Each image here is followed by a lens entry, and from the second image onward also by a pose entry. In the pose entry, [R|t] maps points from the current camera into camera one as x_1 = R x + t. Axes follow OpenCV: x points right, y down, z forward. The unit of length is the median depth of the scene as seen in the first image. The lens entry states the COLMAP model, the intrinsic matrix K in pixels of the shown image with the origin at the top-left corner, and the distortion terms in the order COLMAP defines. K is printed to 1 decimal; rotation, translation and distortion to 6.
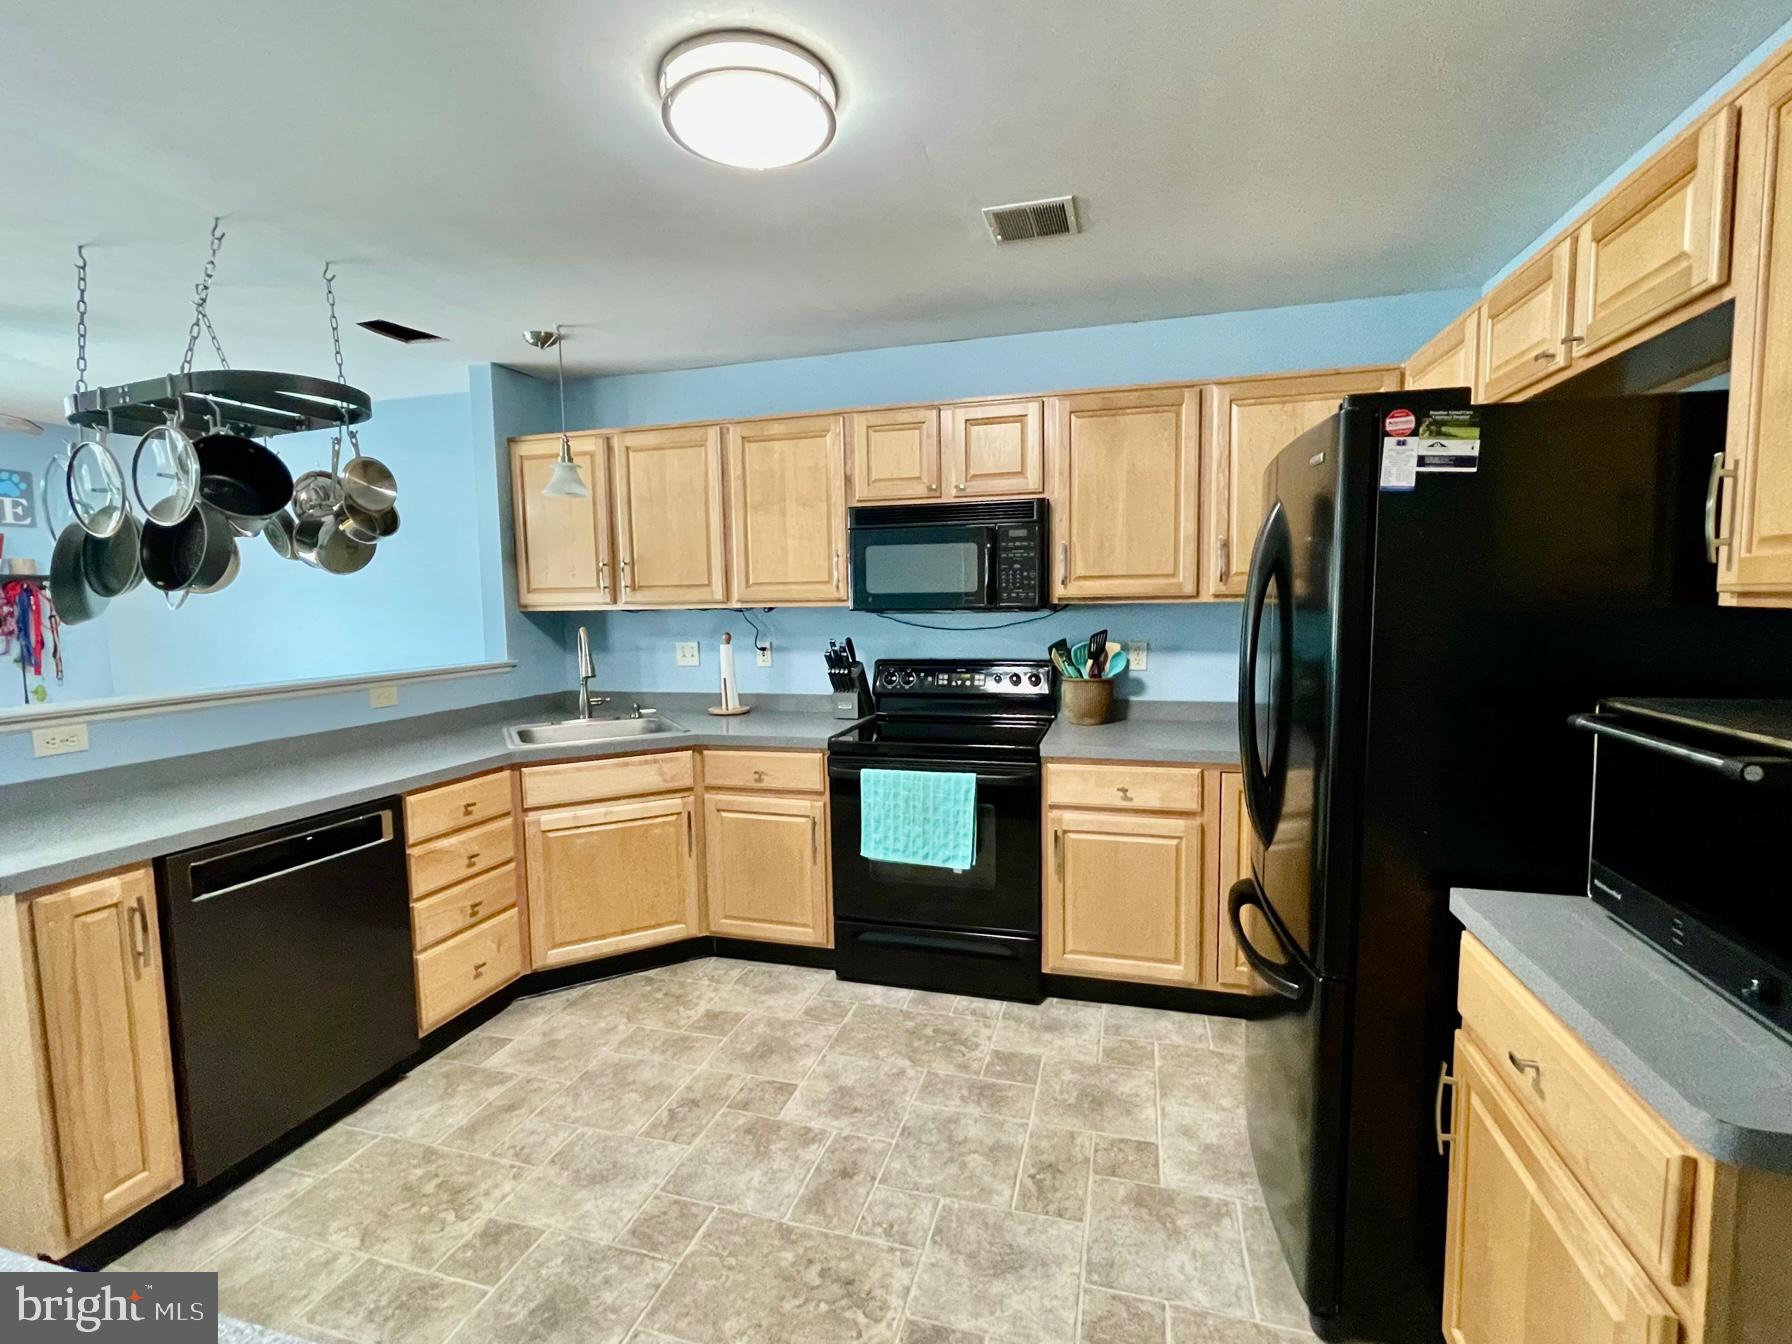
lens RADIAL K [[818.5, 0, 899.7], [0, 818.5, 669.6], [0, 0, 1]] dist [-0.001855, 0.000286]
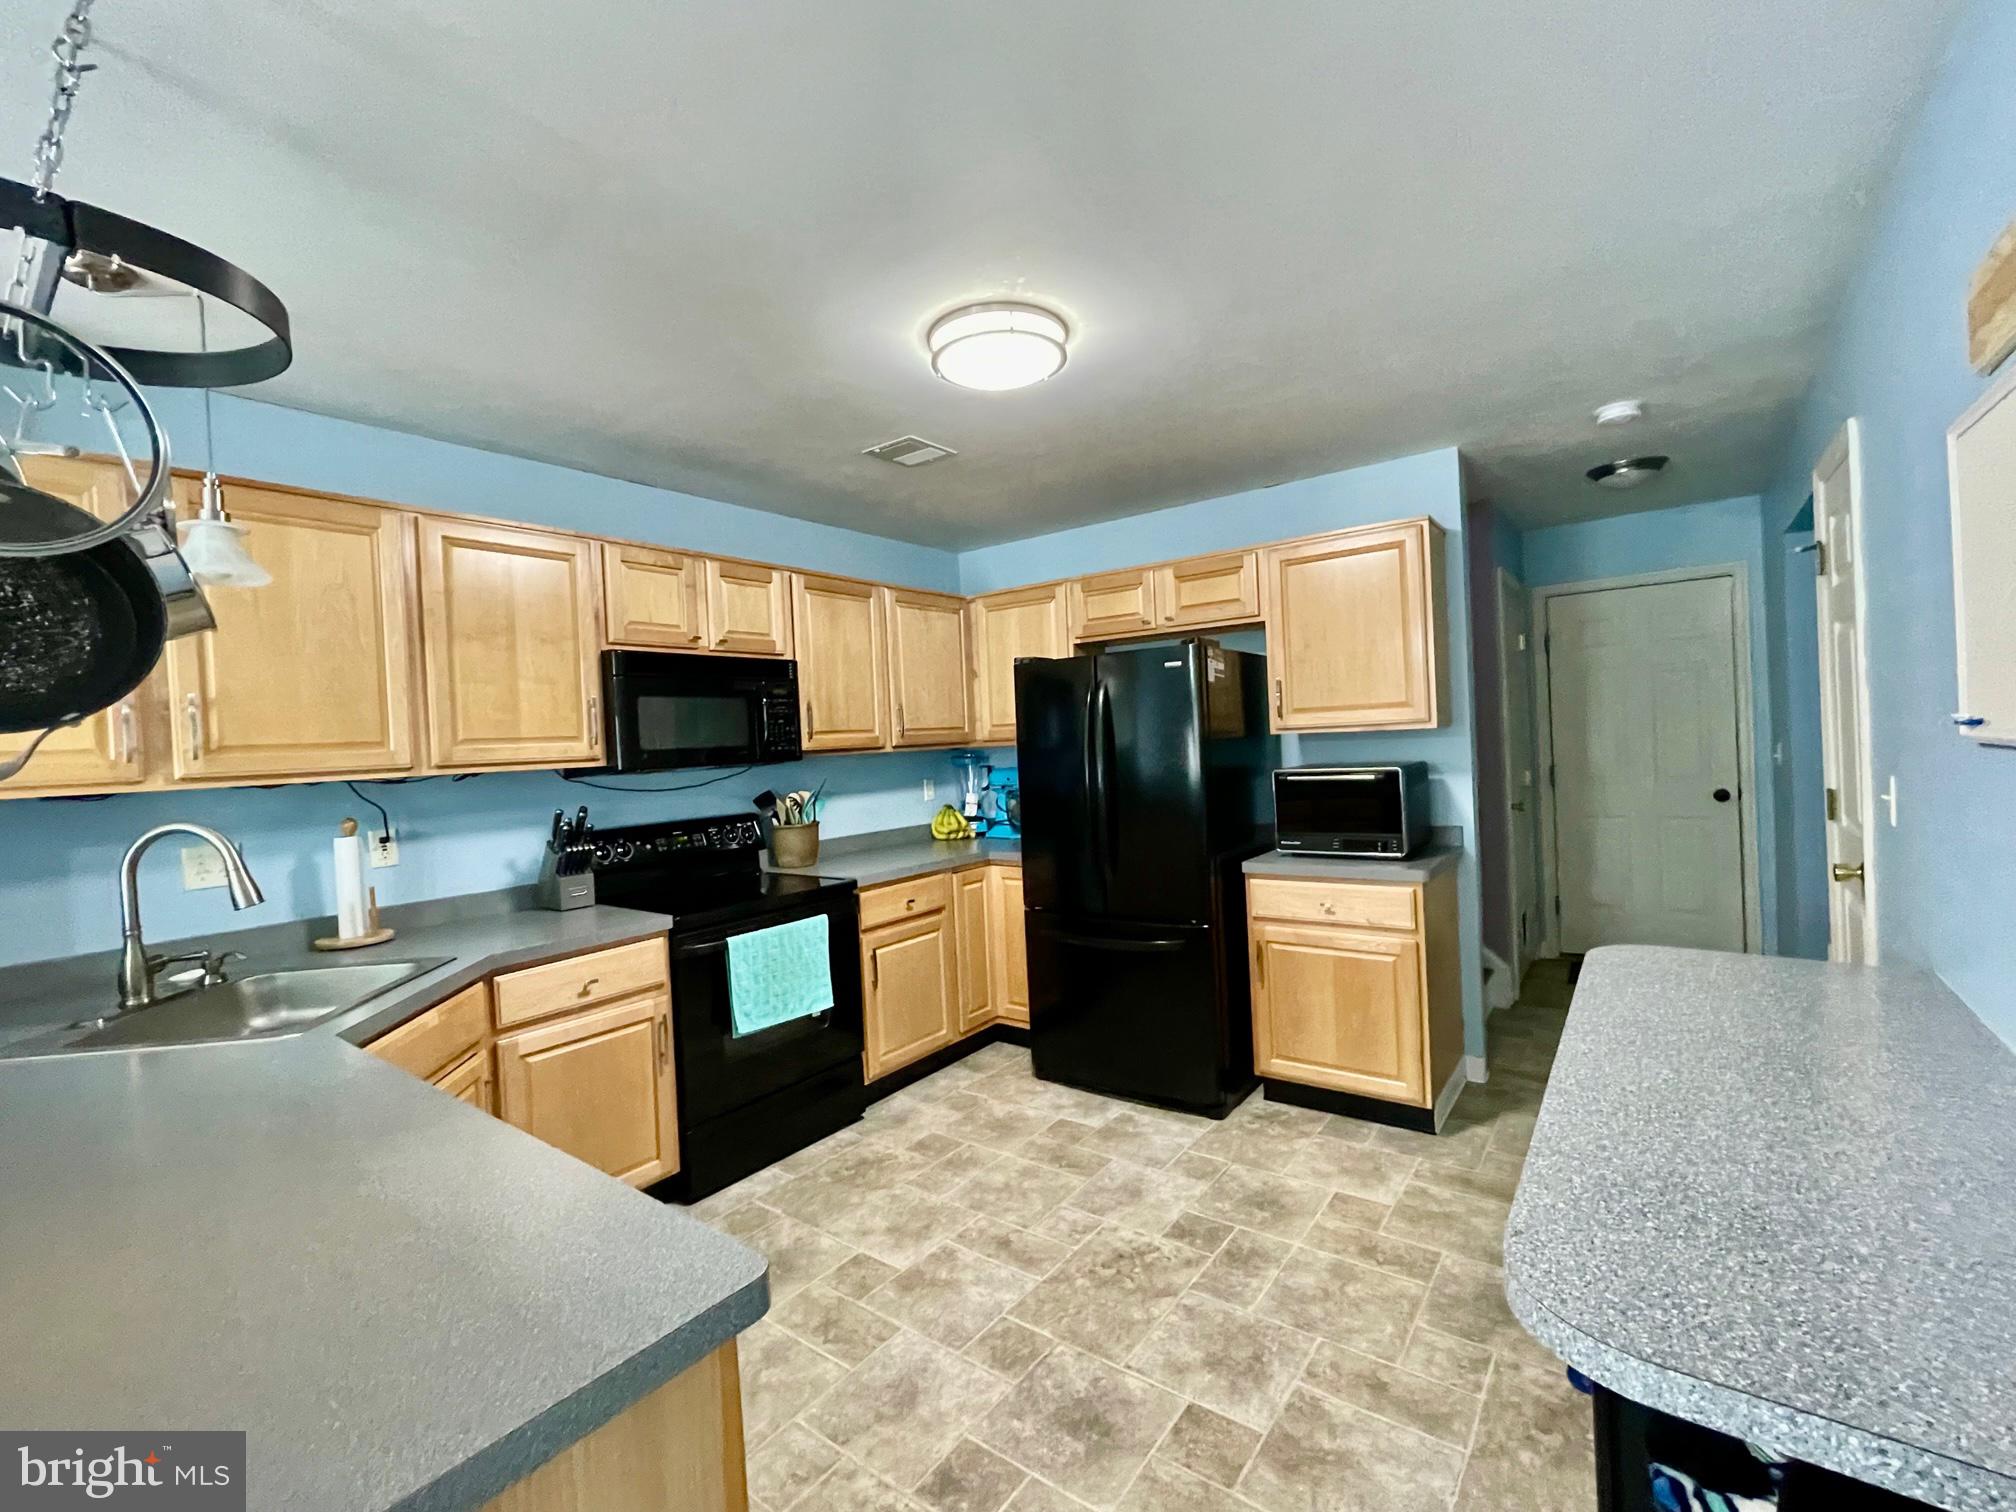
lens RADIAL K [[883.5, 0, 1011.6], [0, 883.5, 747.5], [0, 0, 1]] dist [0.003555, -0.000012]
pose [[0.352876, -0.010491, 0.935611, -0.867770], [0.119439, 0.992262, -0.033922, -0.018748], [-0.928016, 0.123719, 0.351398, 0.339045]]
